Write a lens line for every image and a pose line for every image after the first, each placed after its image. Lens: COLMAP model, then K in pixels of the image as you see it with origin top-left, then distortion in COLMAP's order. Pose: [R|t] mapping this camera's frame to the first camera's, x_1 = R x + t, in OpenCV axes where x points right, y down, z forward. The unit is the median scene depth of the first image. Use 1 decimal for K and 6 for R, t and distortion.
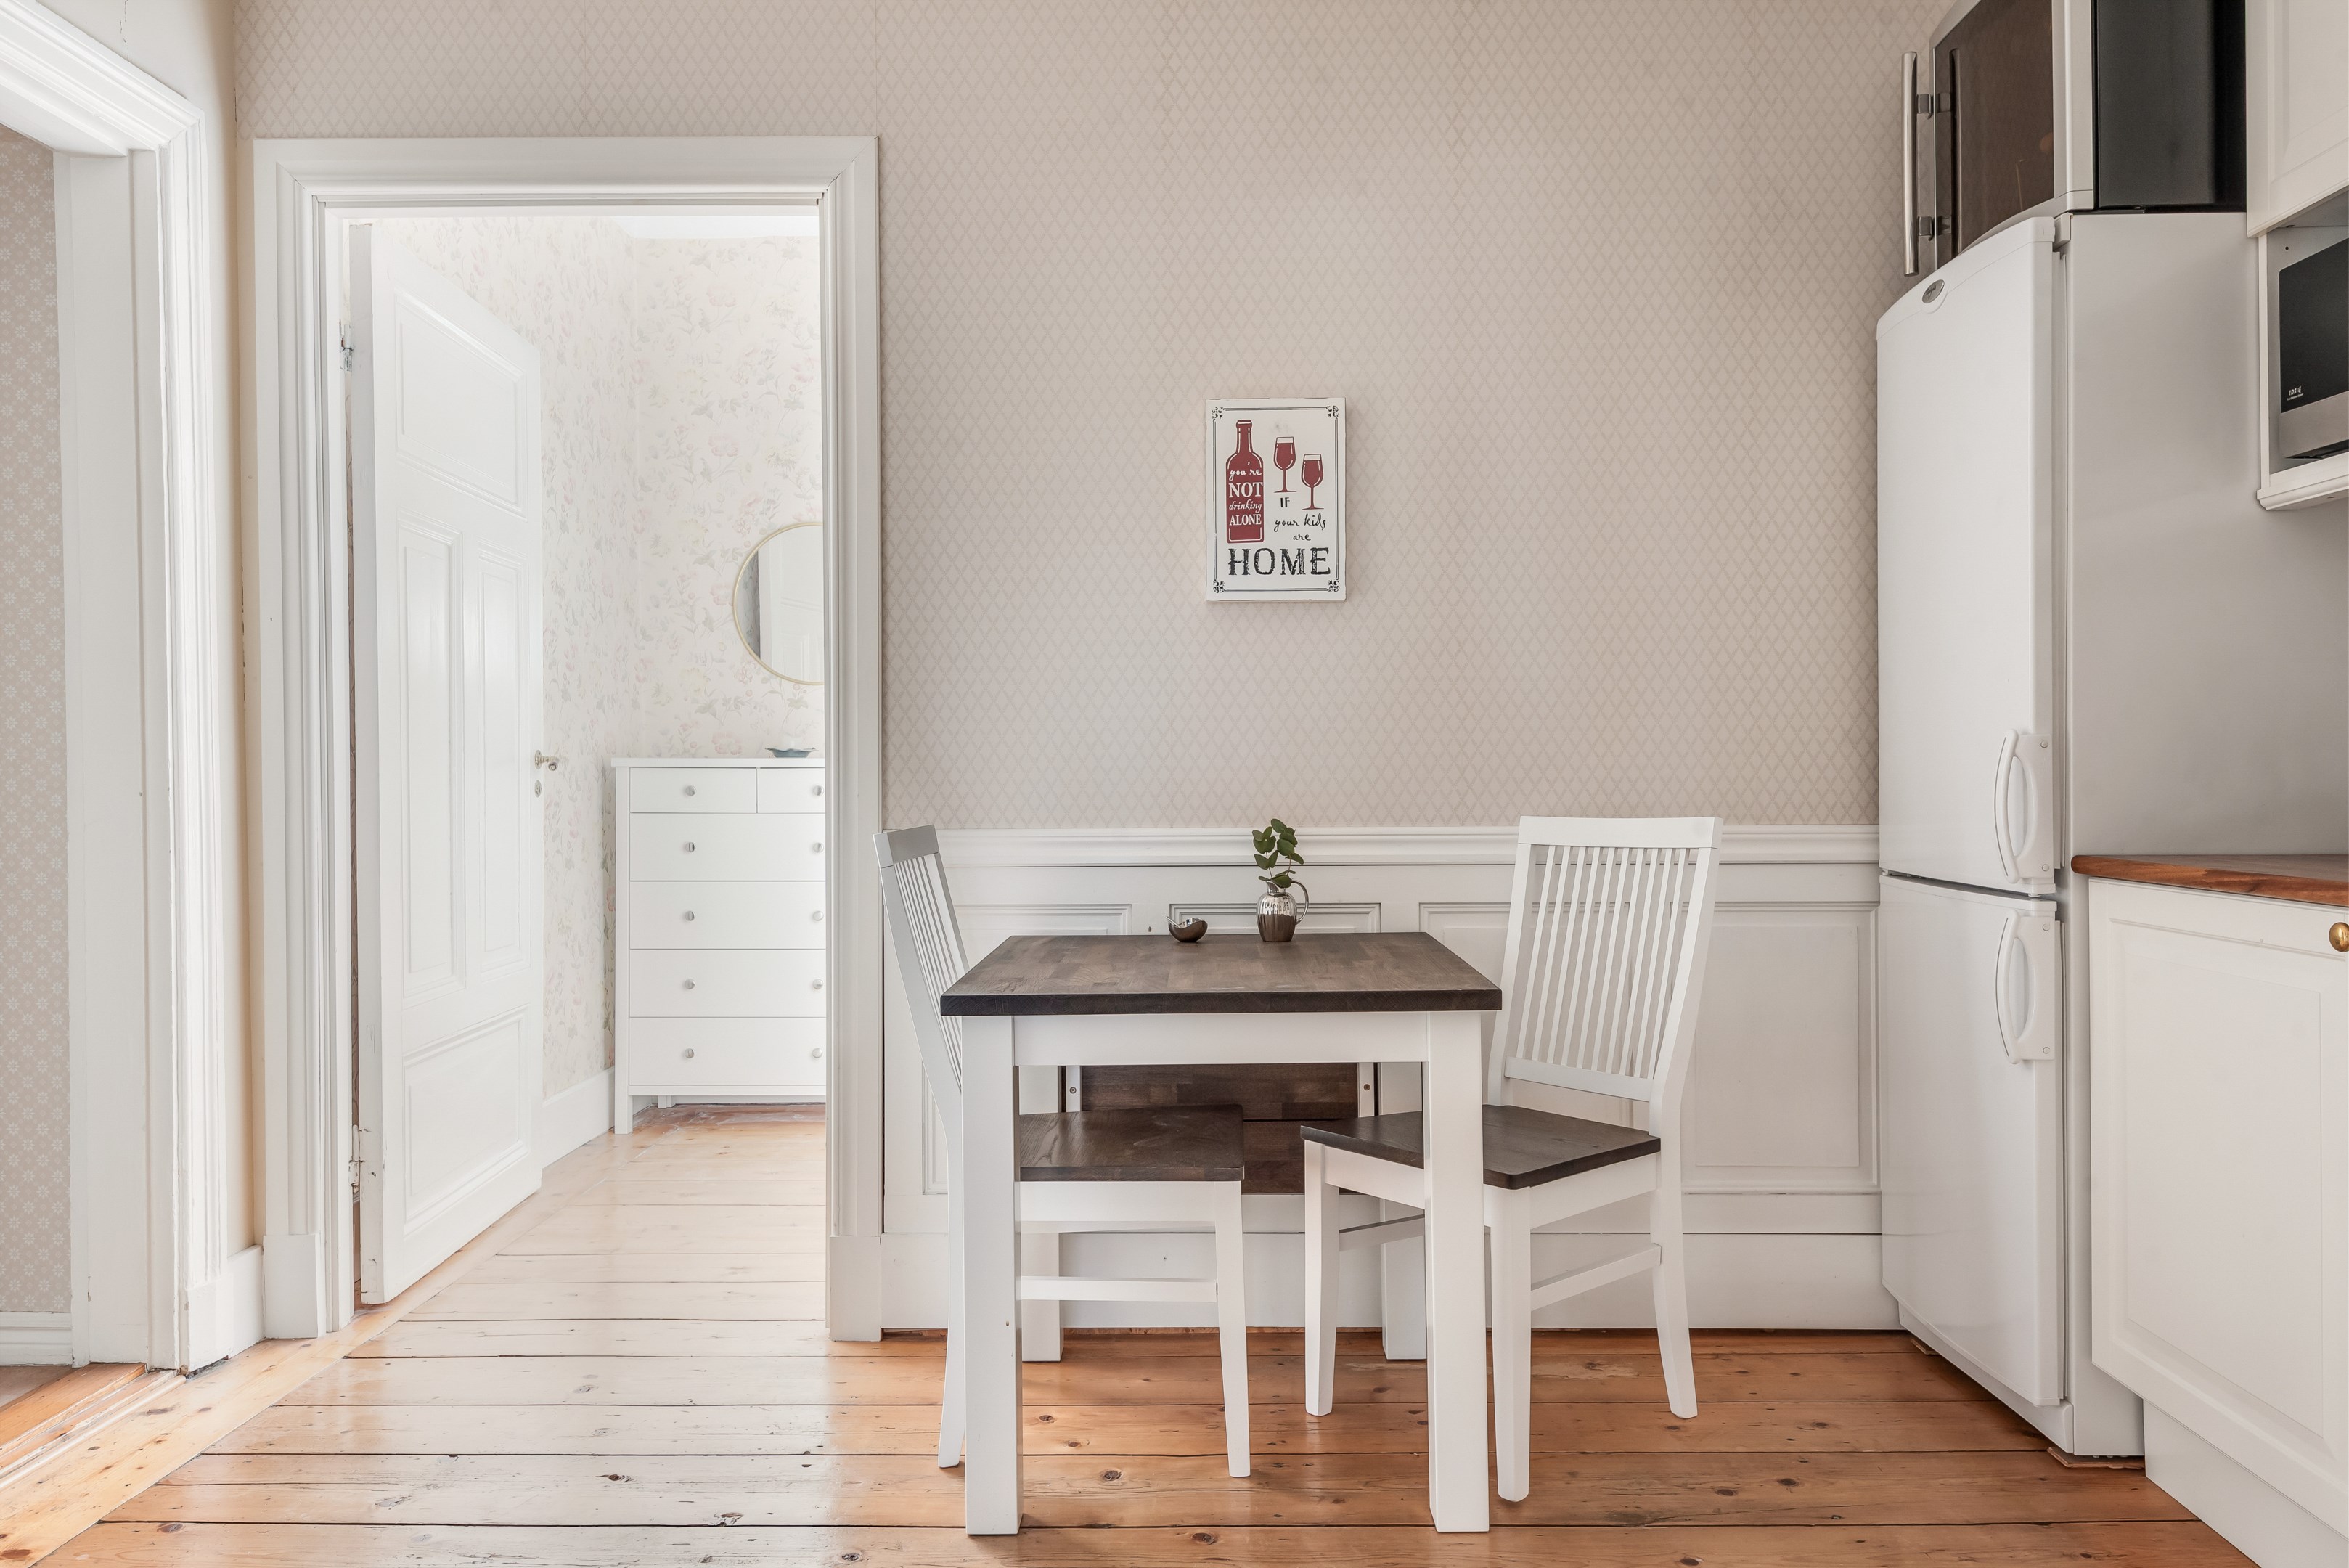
lens RADIAL K [[1478.4, 0, 1163.5], [0, 1478.4, 788.4], [0, 0, 1]] dist [0.035189, -0.015474]
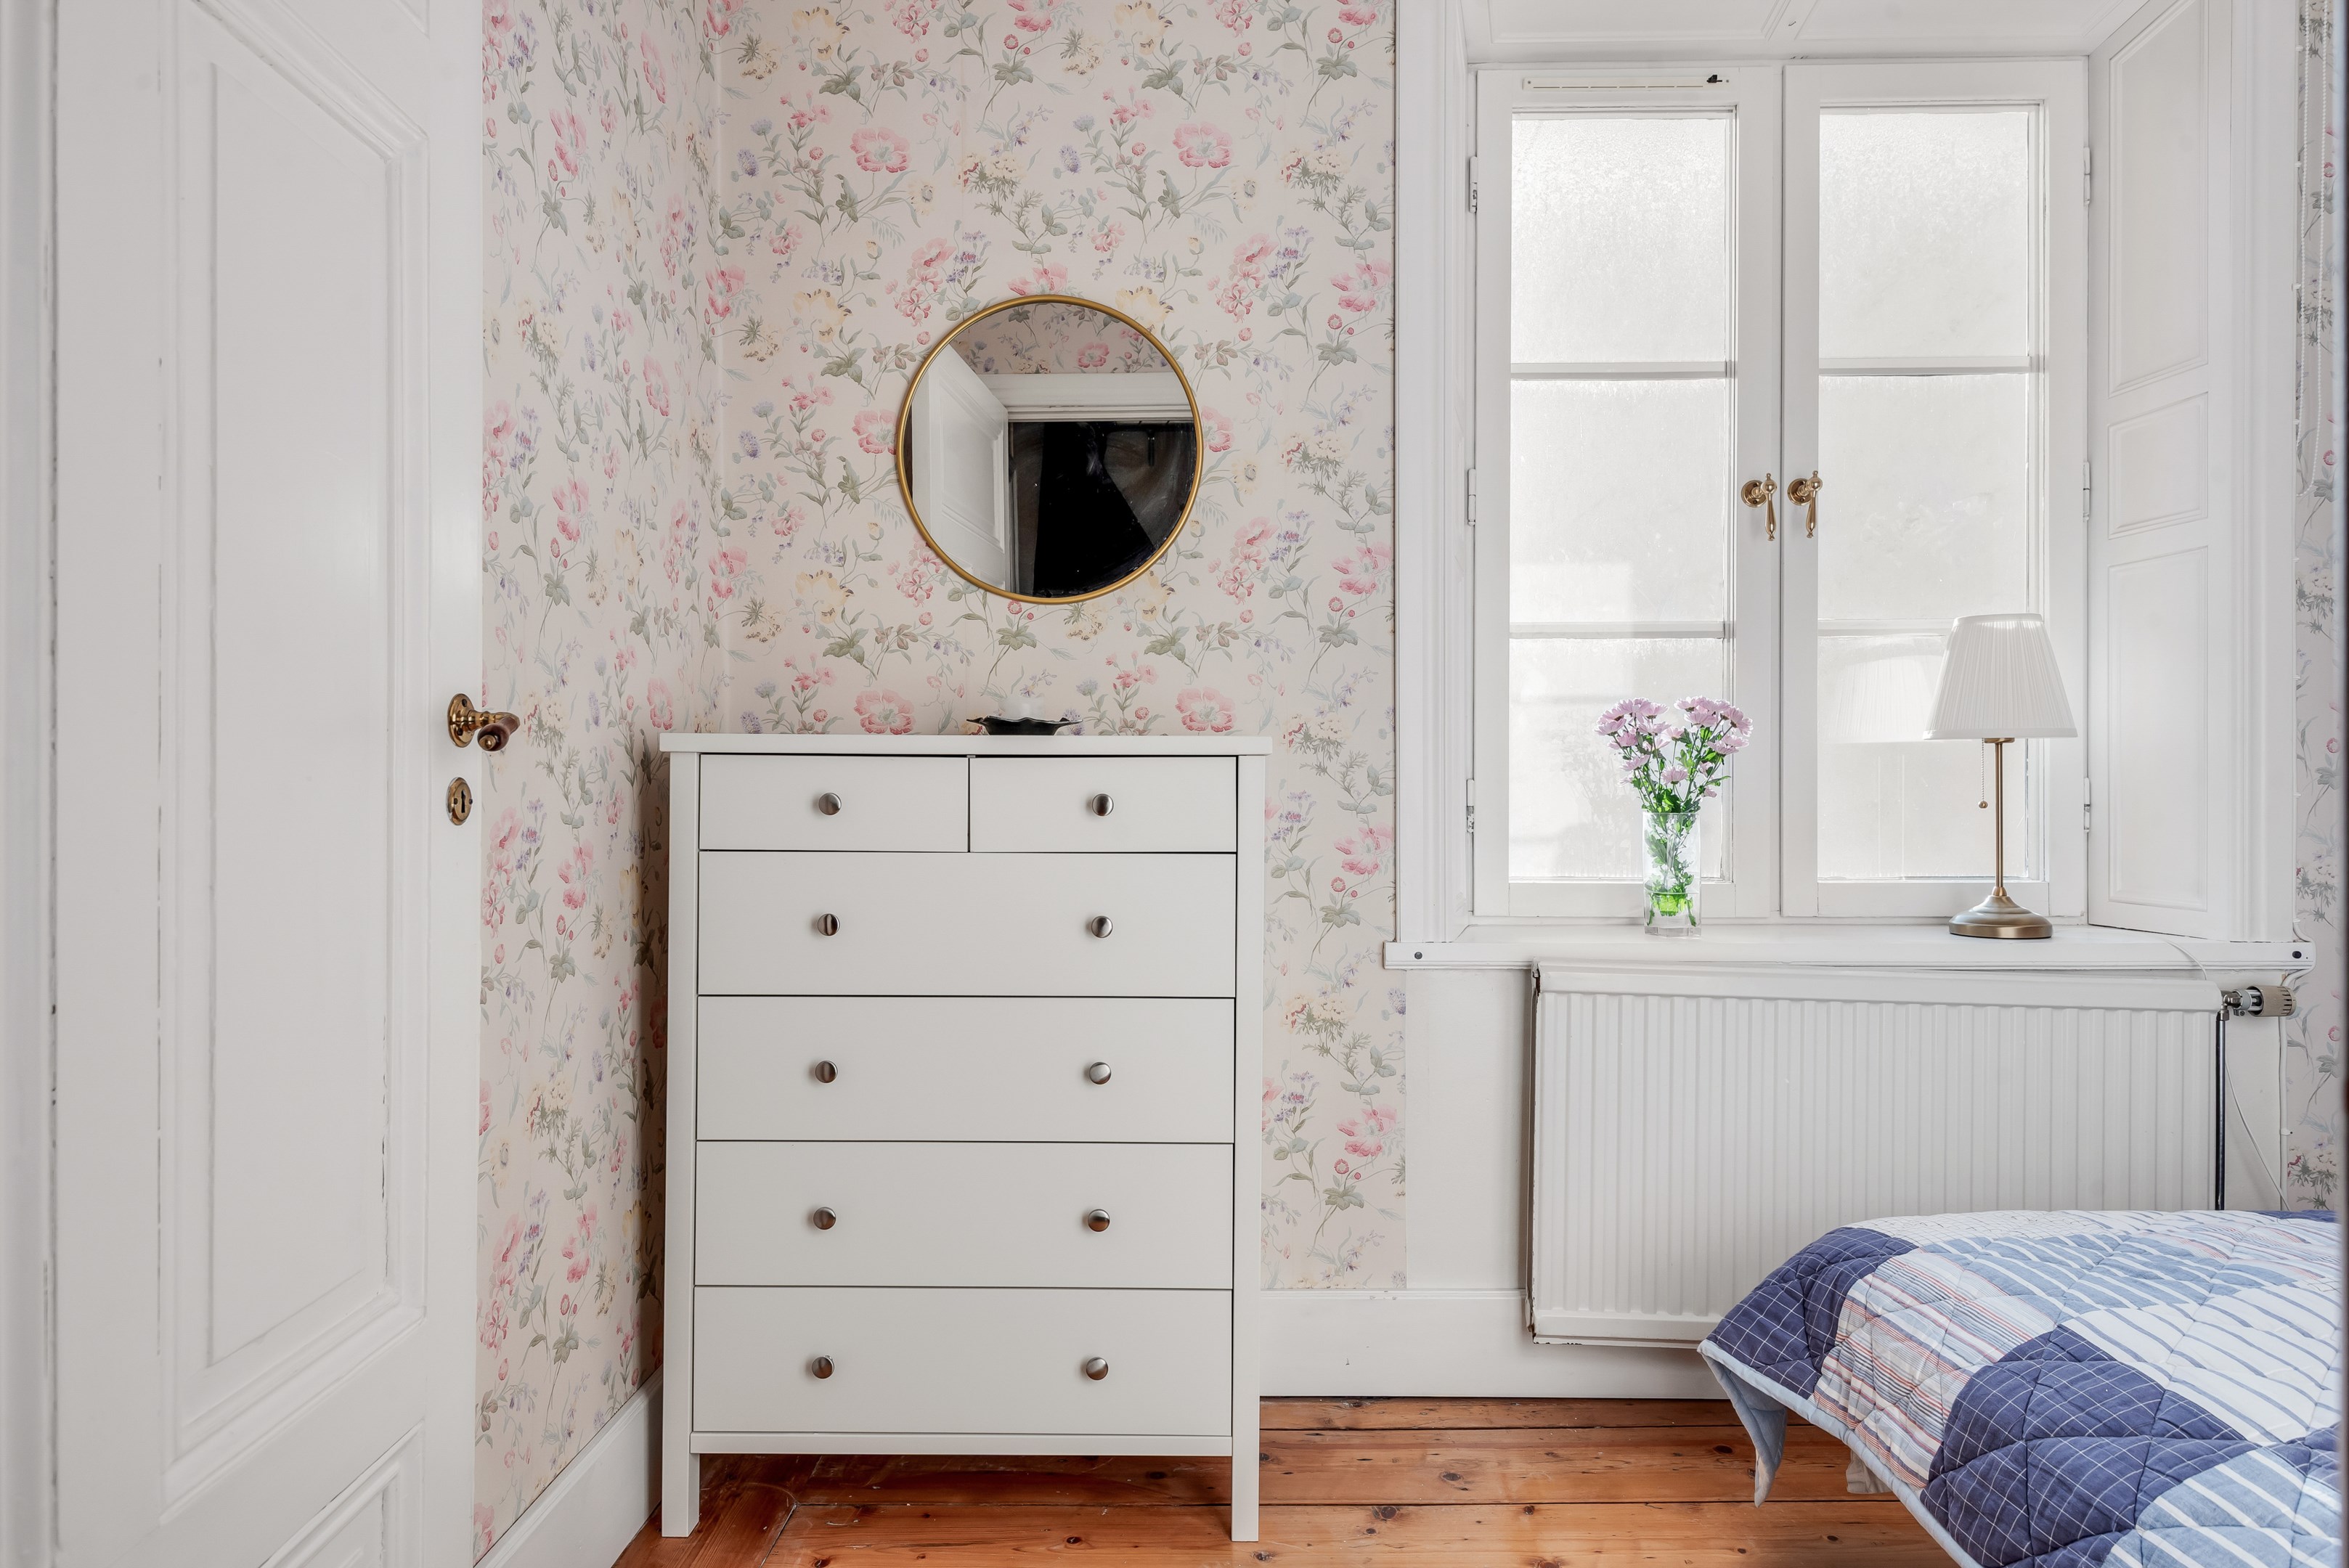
lens RADIAL K [[1273.6, 0, 1172.8], [0, 1273.6, 778.5], [0, 0, 1]] dist [0.029551, -0.007423]
pose [[0.999951, 0.002811, 0.009473, -0.208401], [-0.002679, 0.999899, -0.013988, -0.000796], [-0.009512, 0.013962, 0.999857, 0.579857]]
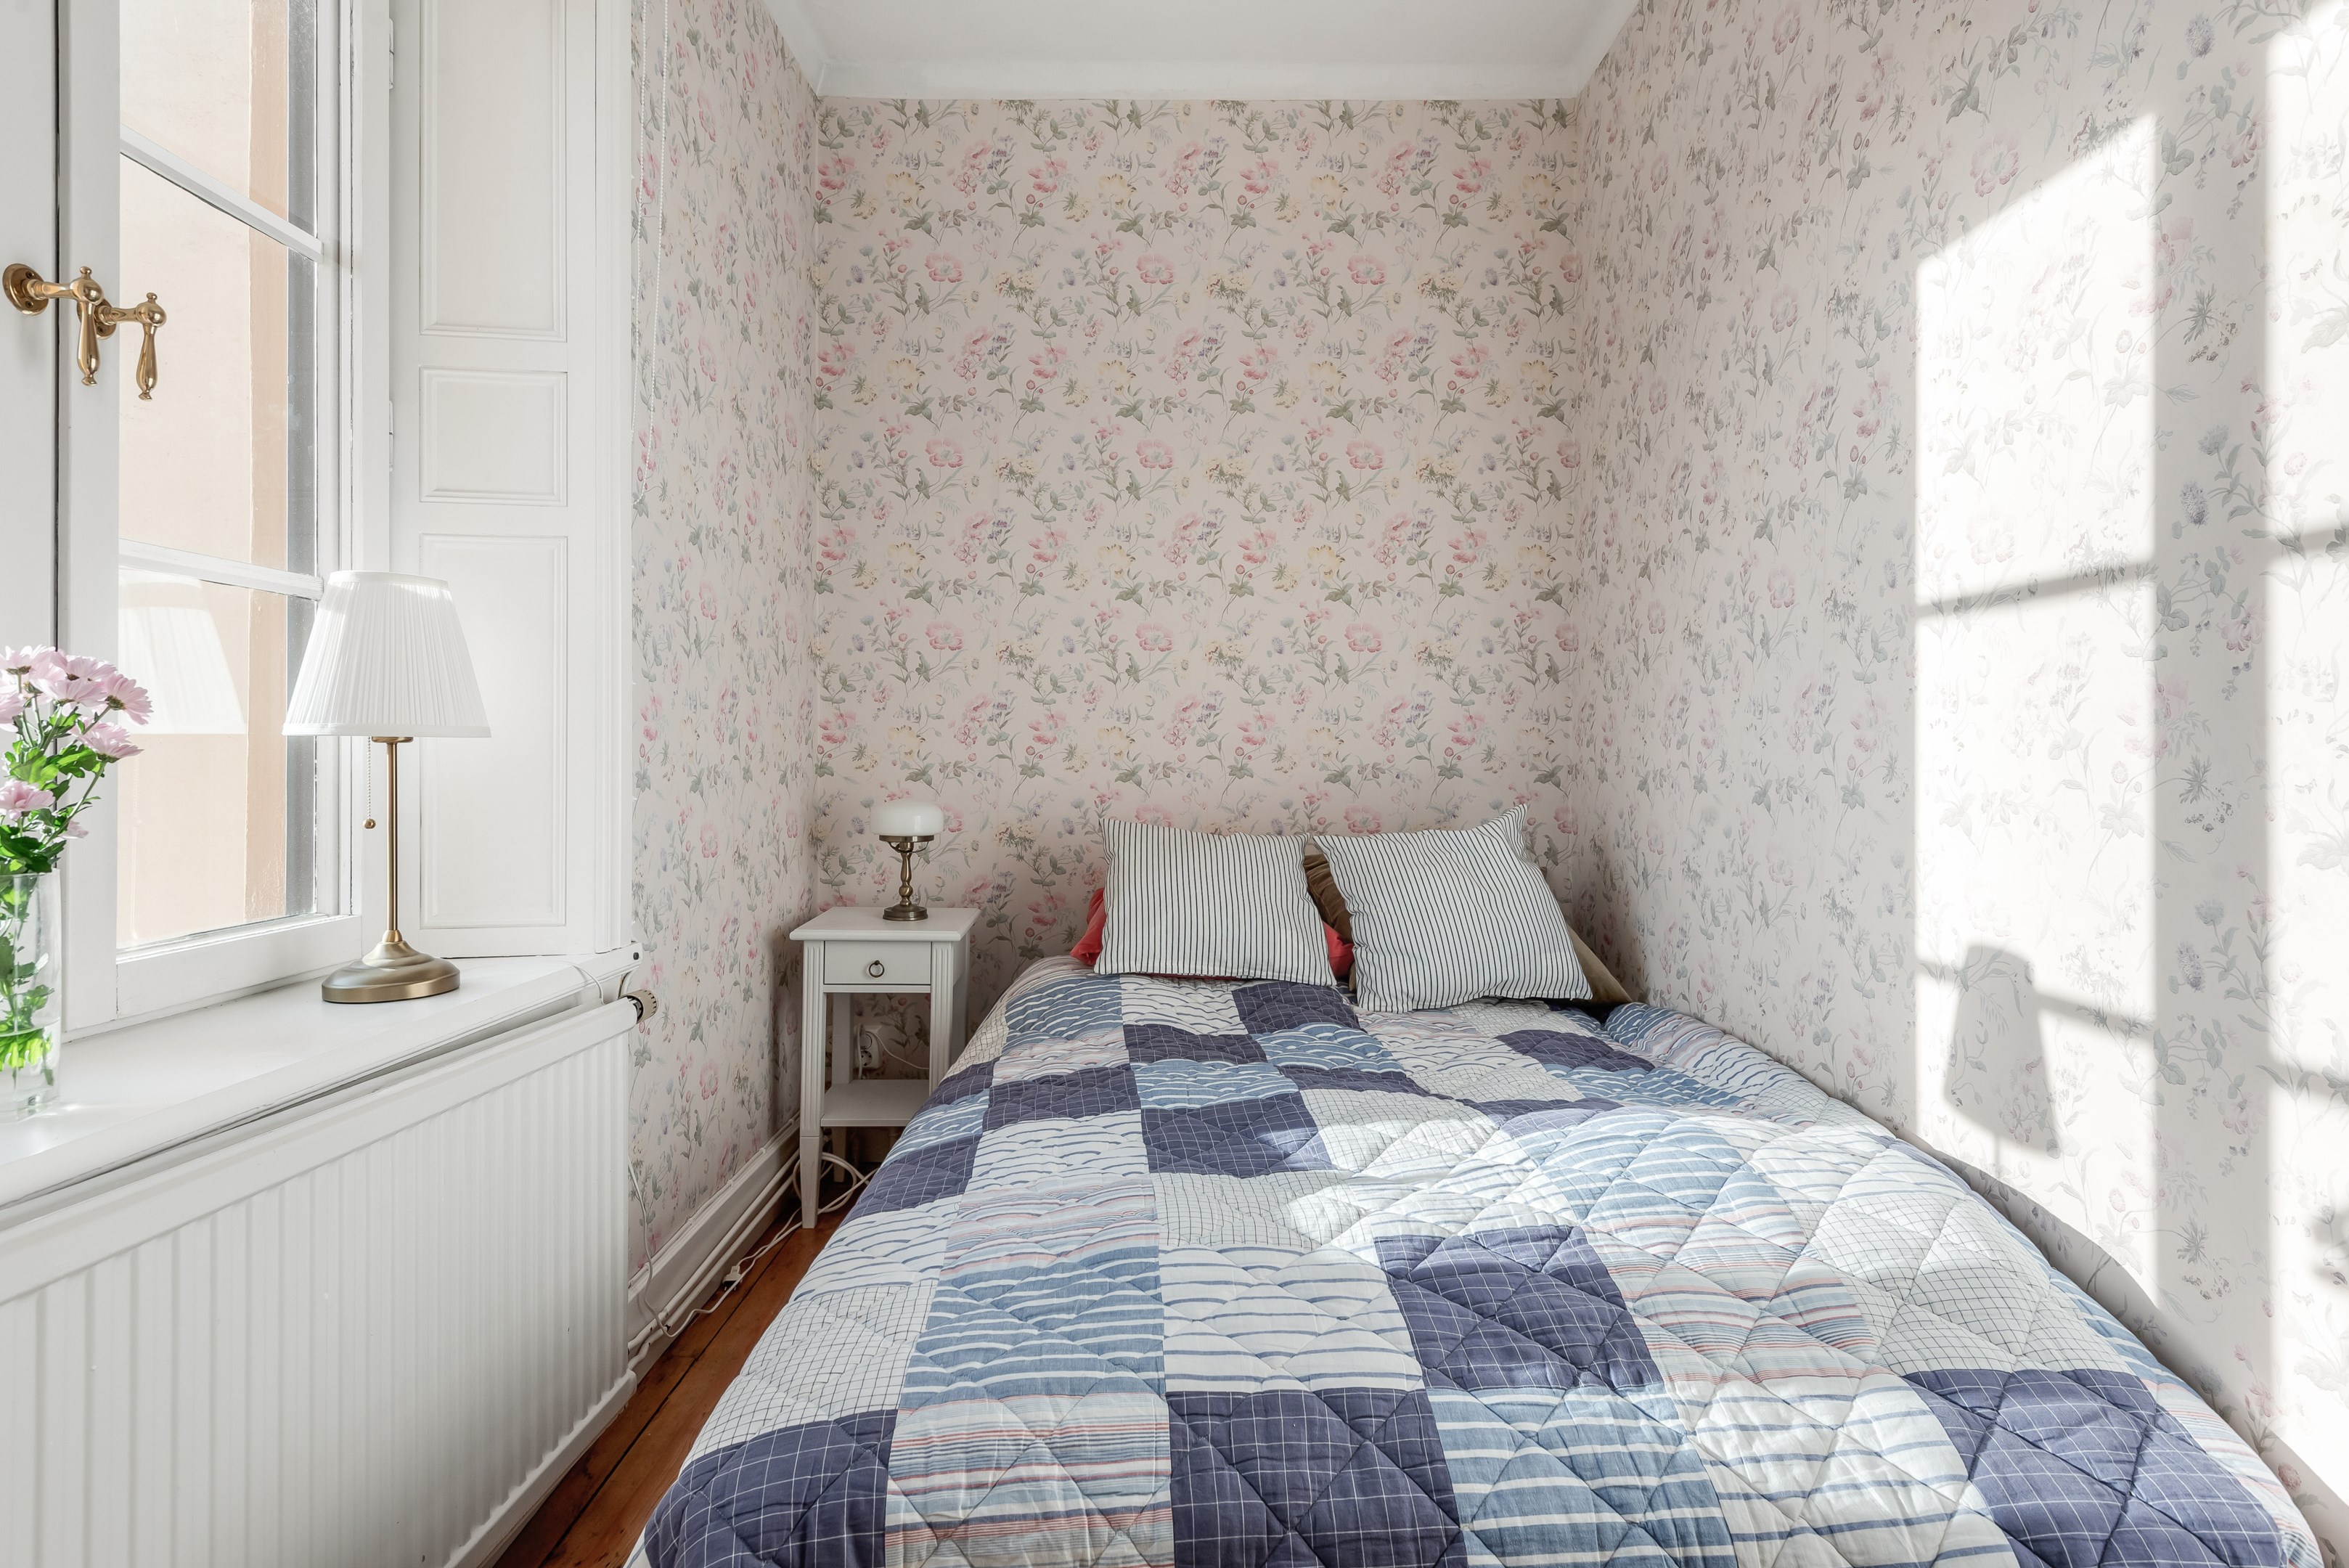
lens RADIAL K [[1273.8, 0, 1163.3], [0, 1273.8, 748.2], [0, 0, 1]] dist [0.029551, -0.007423]
pose [[-0.026021, 0.010645, 0.999605, -0.286475], [0.013302, 0.999858, -0.010302, -0.017038], [-0.999573, 0.013029, -0.026159, 0.925609]]
